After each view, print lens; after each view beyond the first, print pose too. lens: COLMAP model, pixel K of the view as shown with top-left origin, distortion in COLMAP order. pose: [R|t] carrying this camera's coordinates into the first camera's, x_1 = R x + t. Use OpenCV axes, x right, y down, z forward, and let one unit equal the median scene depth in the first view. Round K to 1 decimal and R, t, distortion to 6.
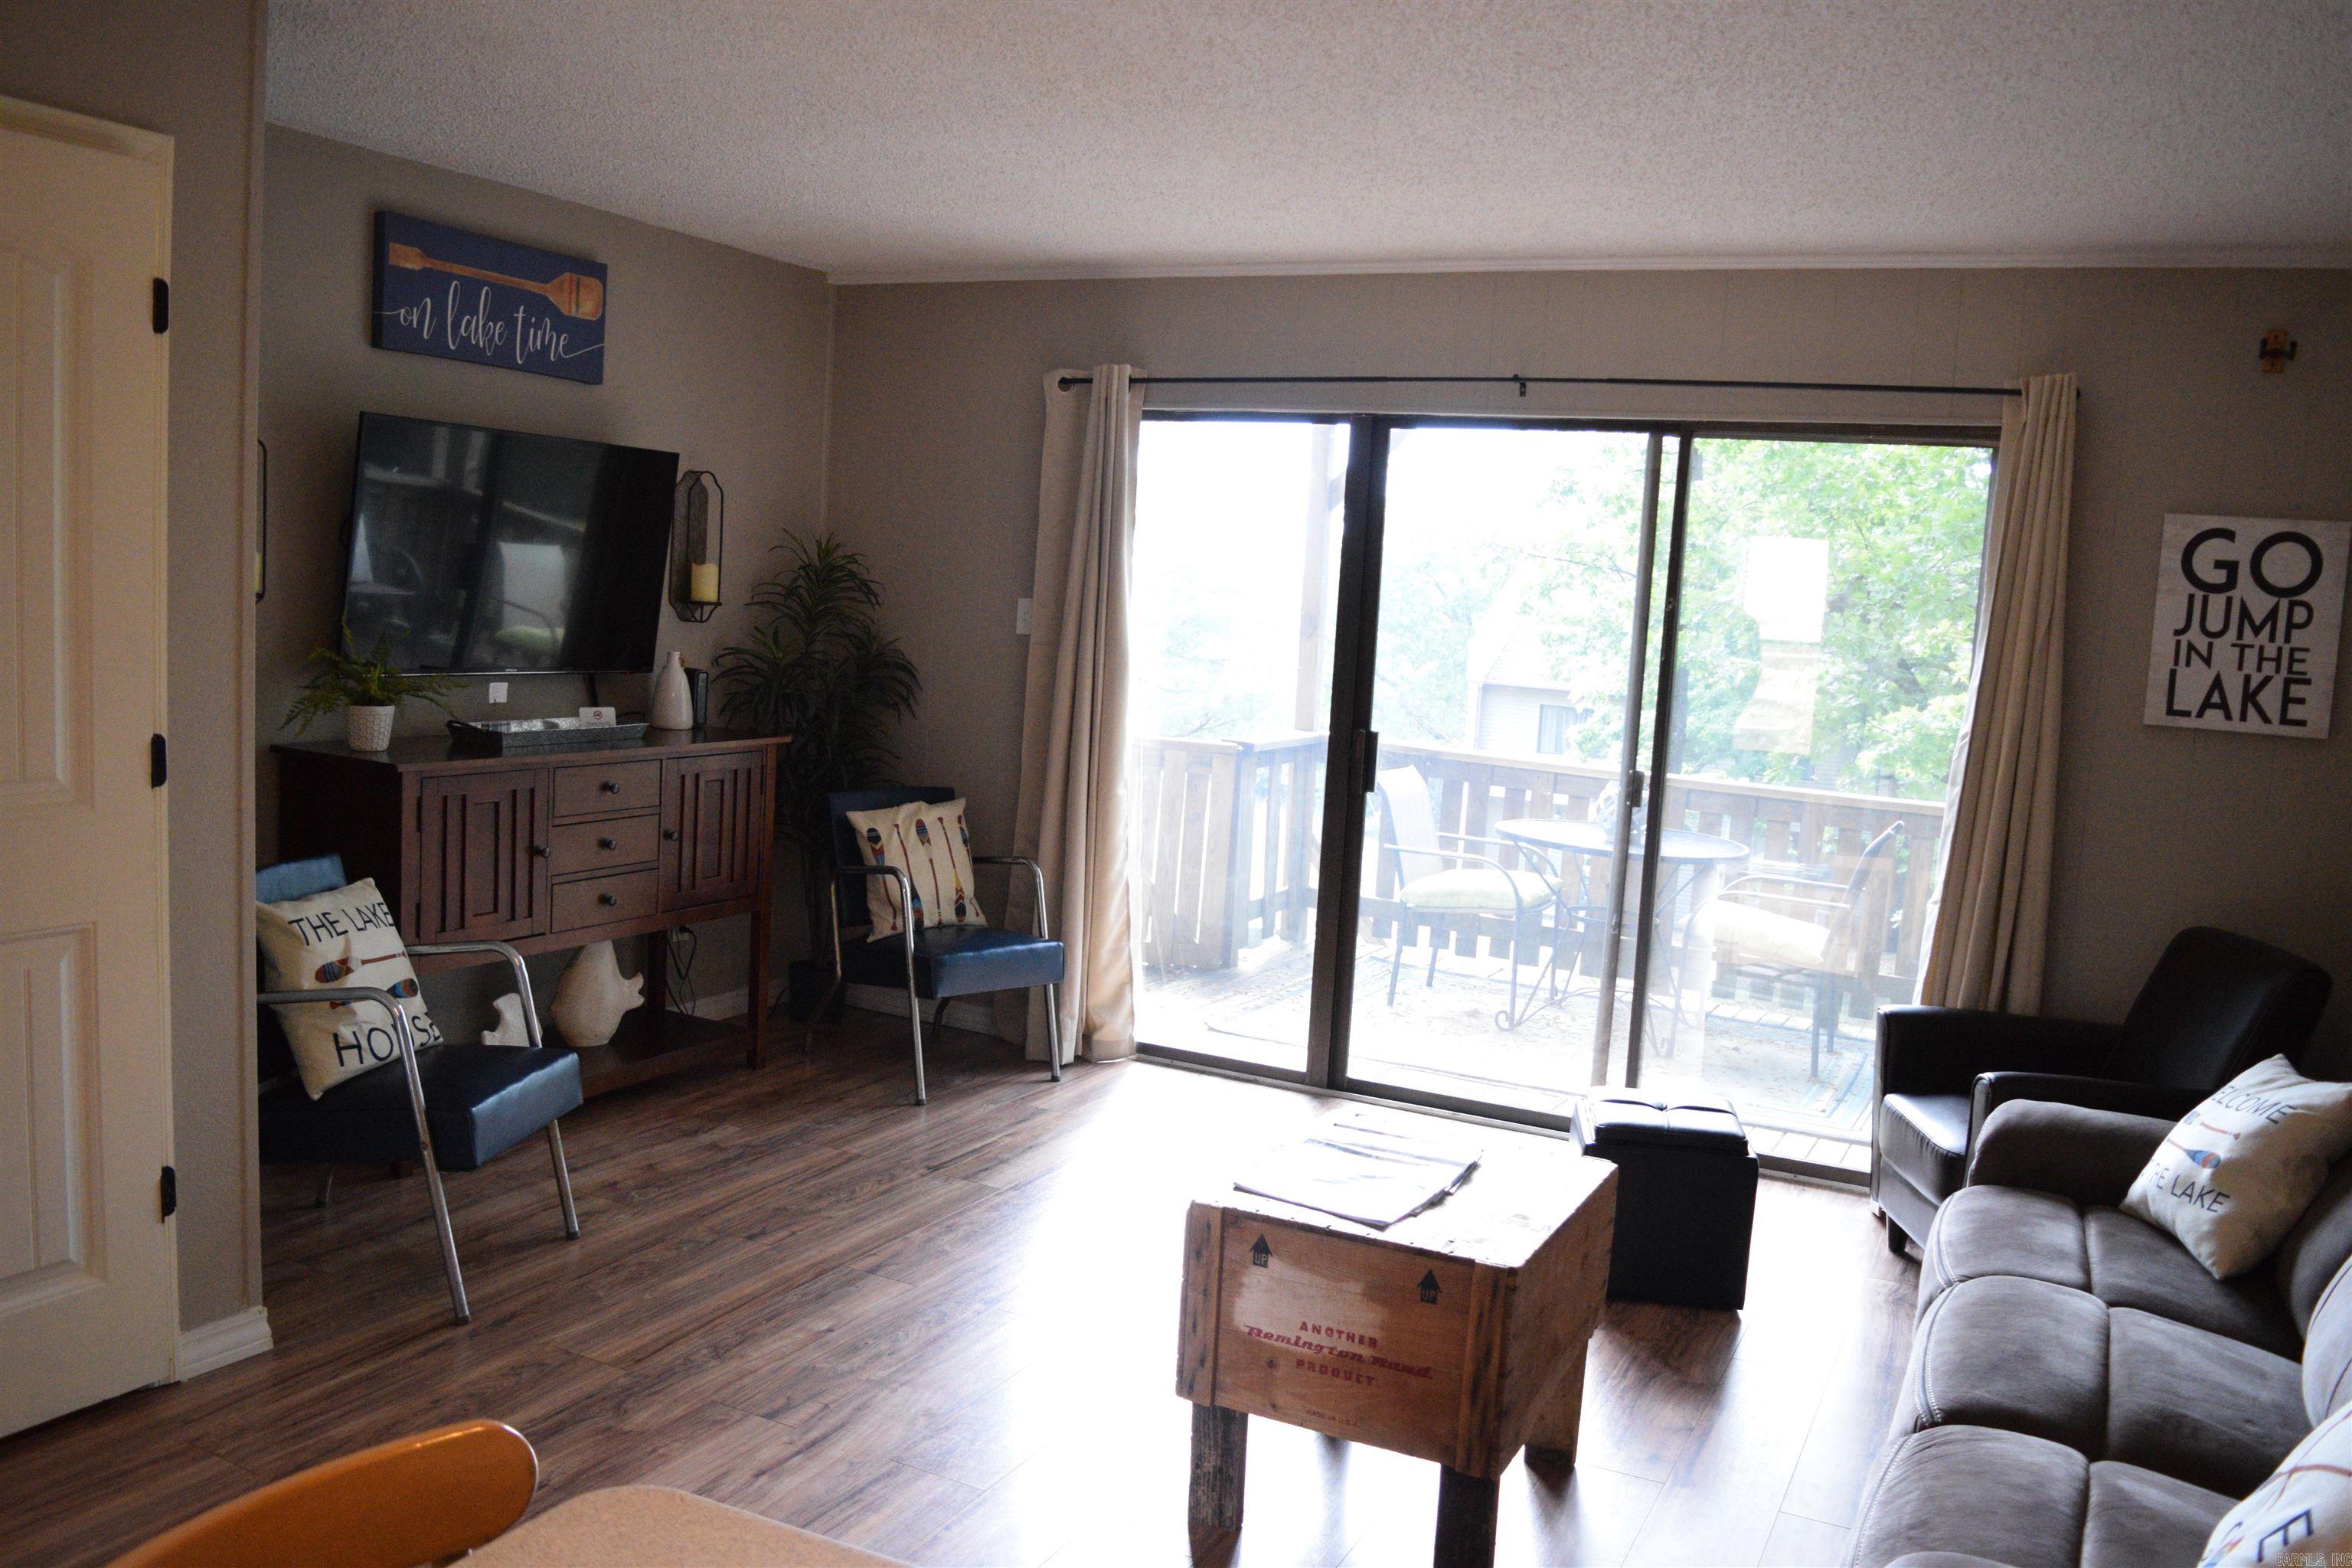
lens RADIAL K [[1850.5, 0, 1181.5], [0, 1850.5, 793.7], [0, 0, 1]] dist [-0.092436, 0.022104]
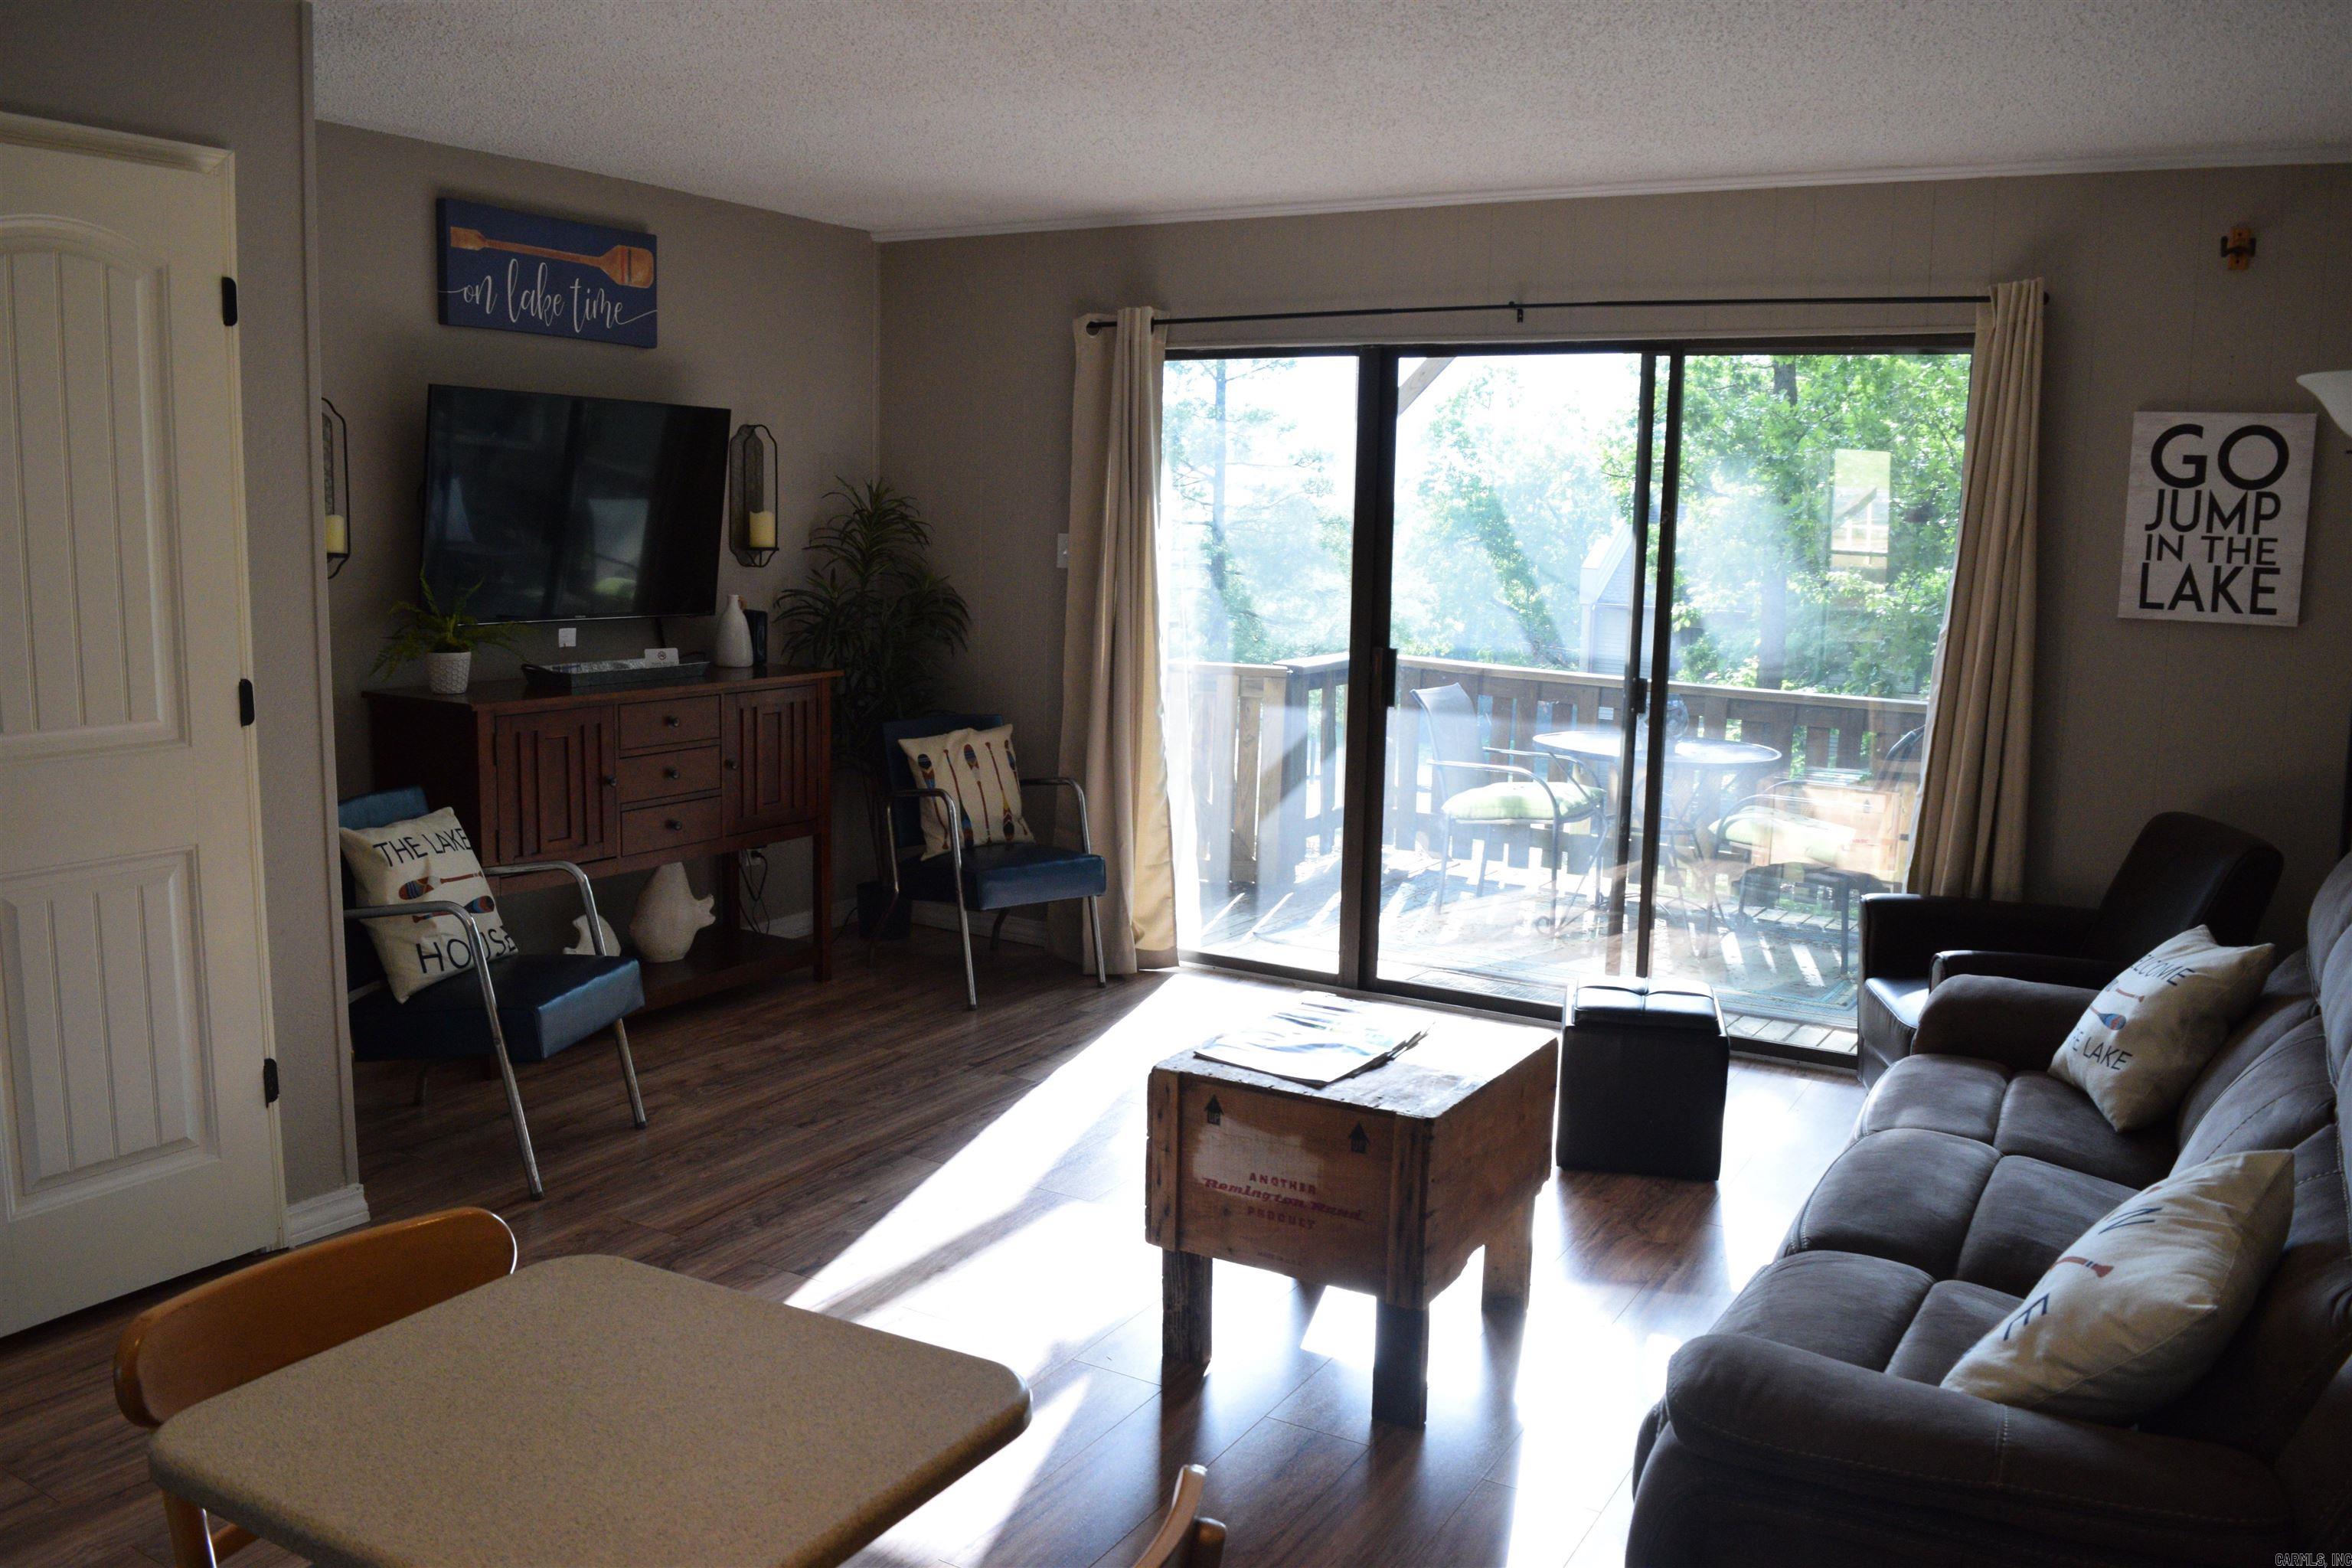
lens RADIAL K [[1850.5, 0, 1179.1], [0, 1850.5, 794.5], [0, 0, 1]] dist [-0.092436, 0.022104]
pose [[0.997191, -0.026021, -0.070238, 0.068488], [0.028485, 0.999005, 0.034308, 0.011986], [0.069275, -0.036213, 0.996940, -0.070671]]
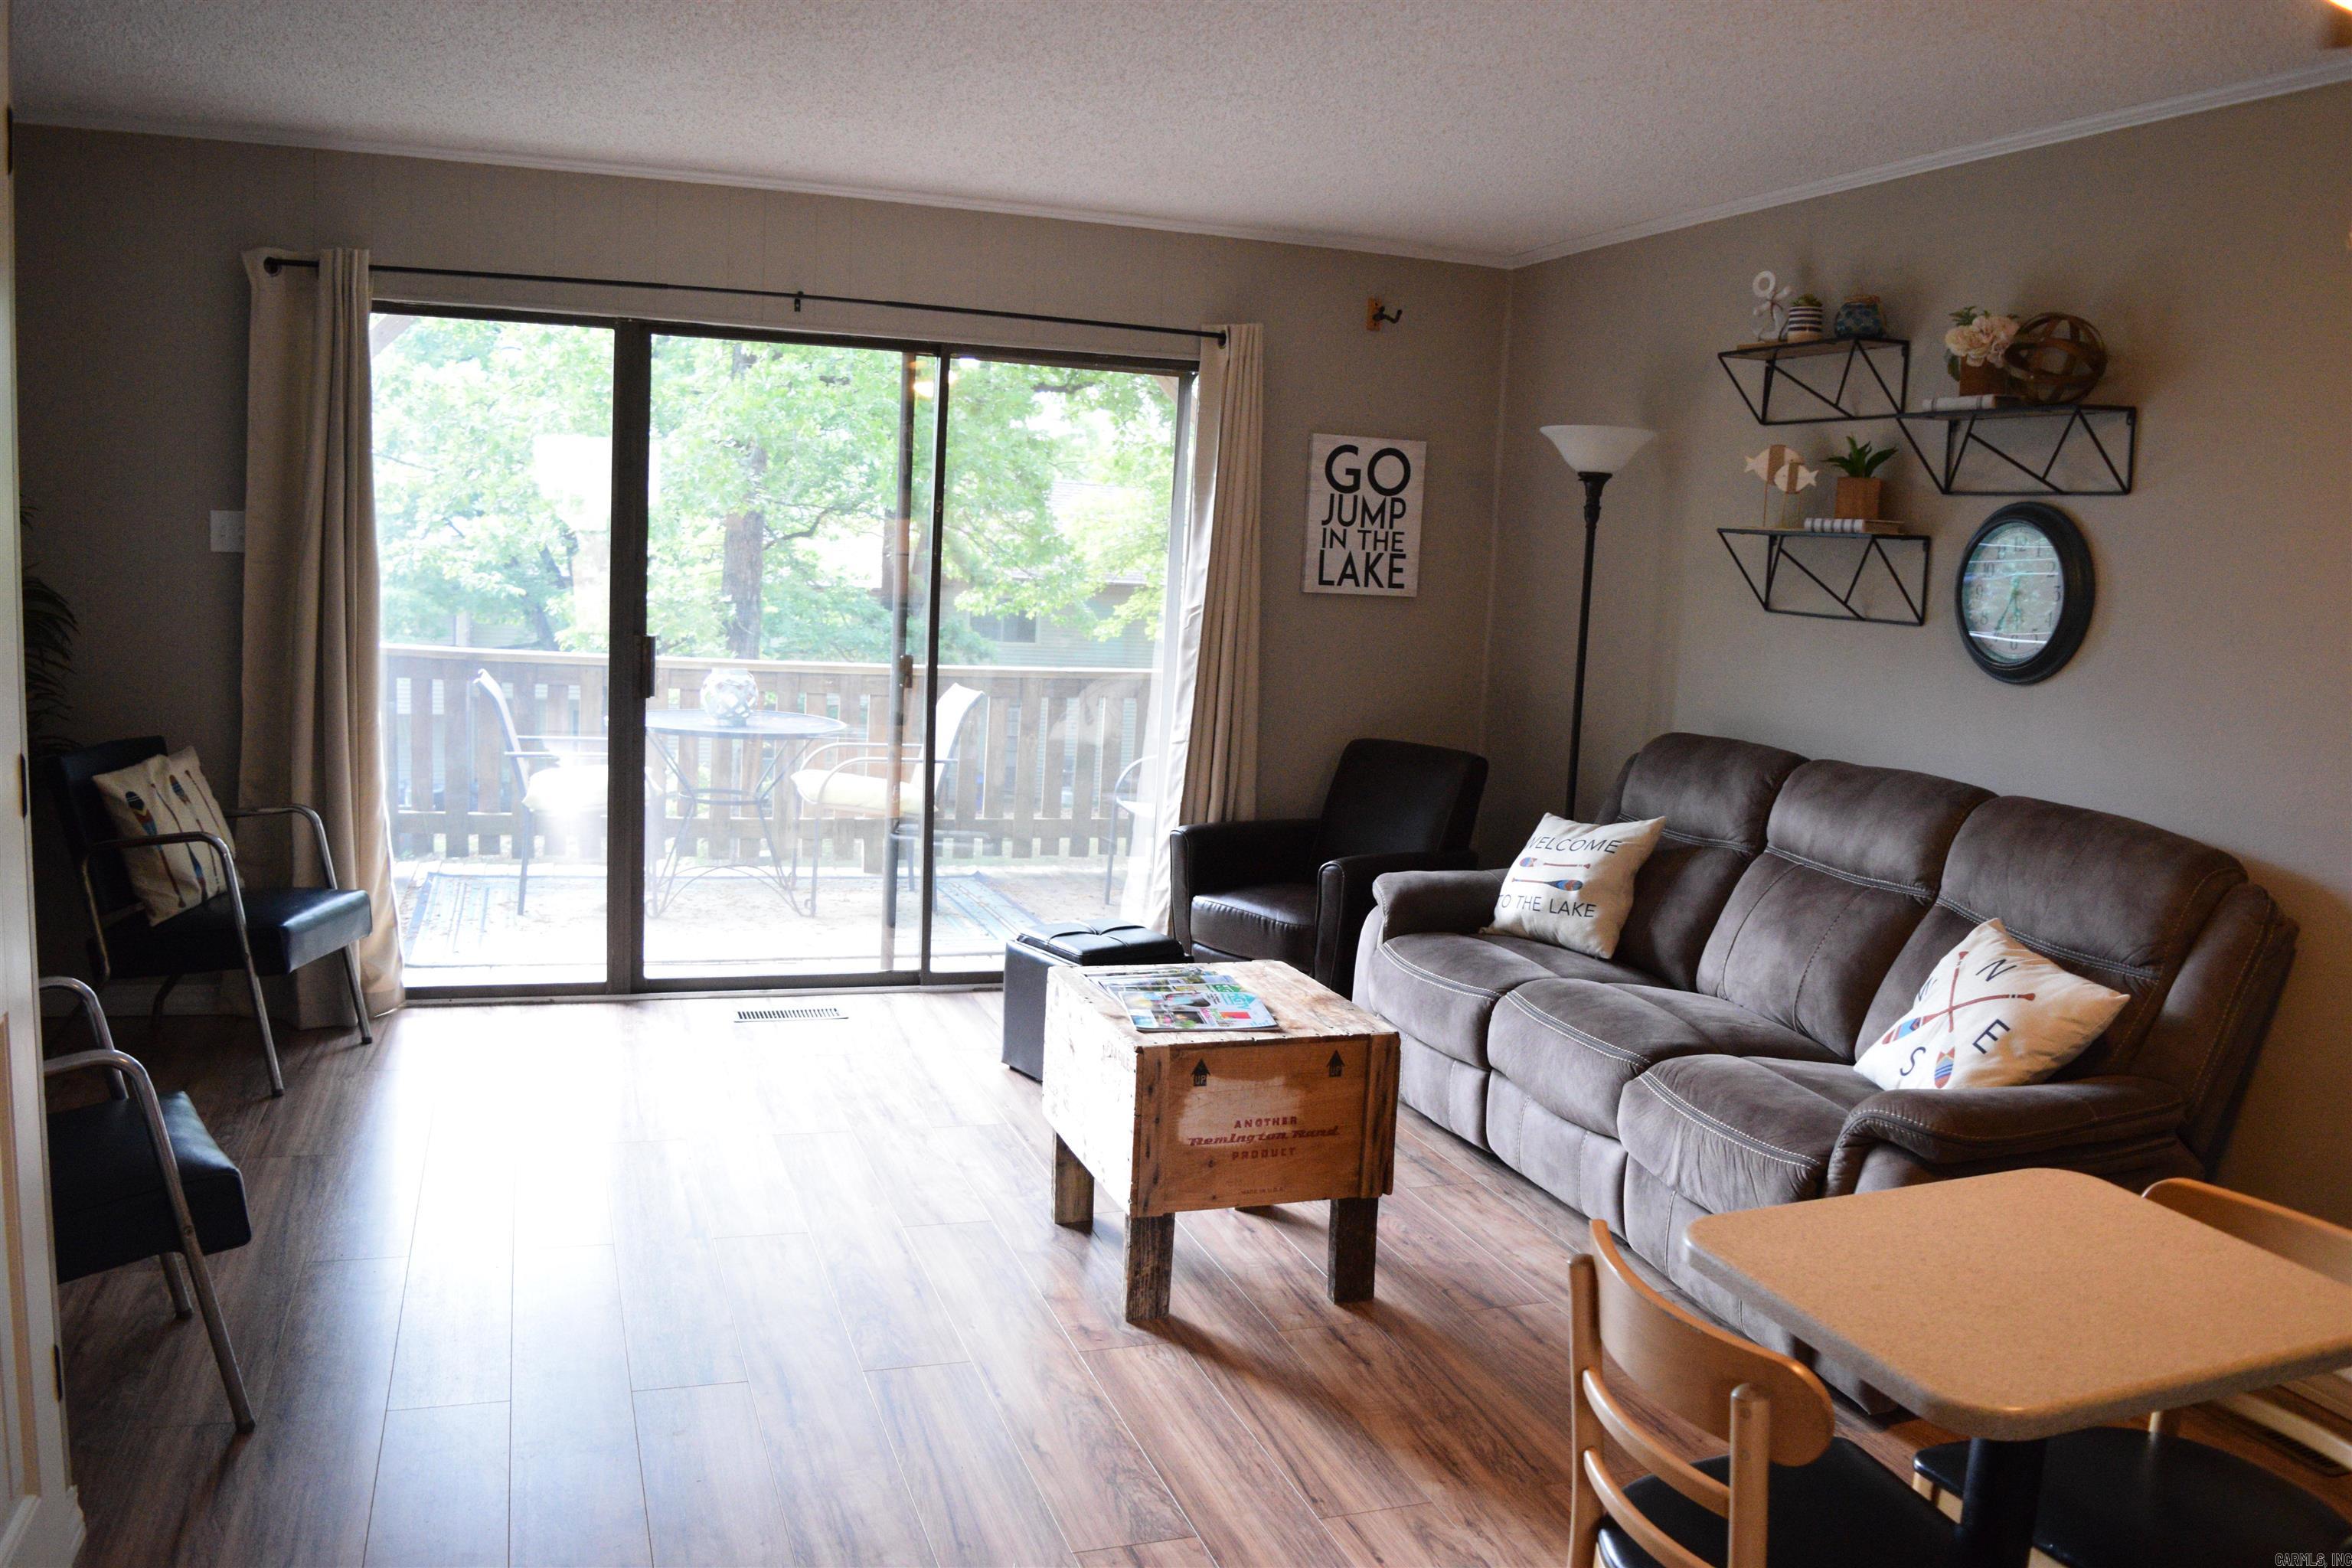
lens RADIAL K [[1850.5, 0, 1189.7], [0, 1850.5, 795.1], [0, 0, 1]] dist [-0.092436, 0.022104]
pose [[0.695767, -0.123209, 0.707622, -0.513376], [0.071696, 0.992171, 0.102258, -0.036019], [-0.714681, -0.020414, 0.699153, 0.106917]]
